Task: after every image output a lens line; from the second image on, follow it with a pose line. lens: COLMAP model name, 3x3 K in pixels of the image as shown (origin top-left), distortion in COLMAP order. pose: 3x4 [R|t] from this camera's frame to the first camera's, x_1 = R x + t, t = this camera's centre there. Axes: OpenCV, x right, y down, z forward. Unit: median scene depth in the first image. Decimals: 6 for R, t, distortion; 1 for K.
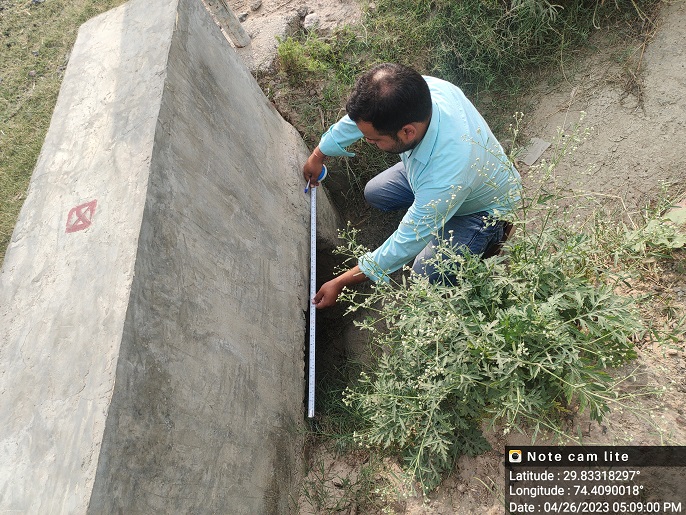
lens RADIAL K [[650.2, 0, 343.0], [0, 650.2, 257.5], [0, 0, 1]] dist [0.173726, -0.495847]
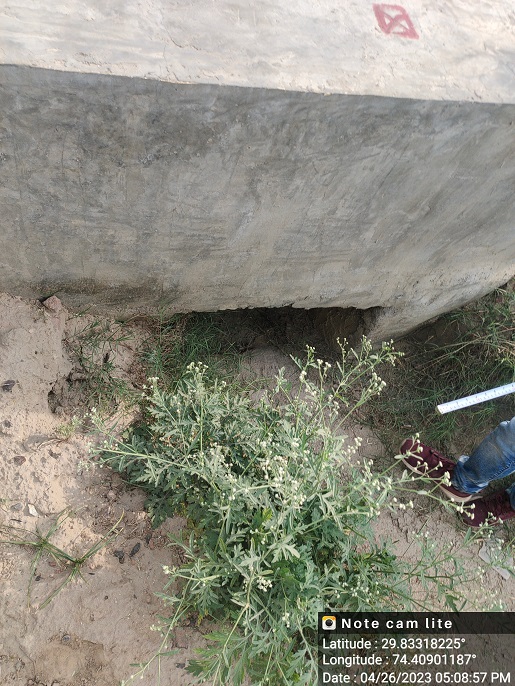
lens RADIAL K [[650.2, 0, 257.5], [0, 650.2, 343.0], [0, 0, 1]] dist [0.173726, -0.495847]
pose [[0.066574, 0.997718, 0.011224, -0.034854], [-0.987873, 0.064327, 0.141310, 0.013502], [0.140266, -0.020495, 0.989902, 0.193903]]
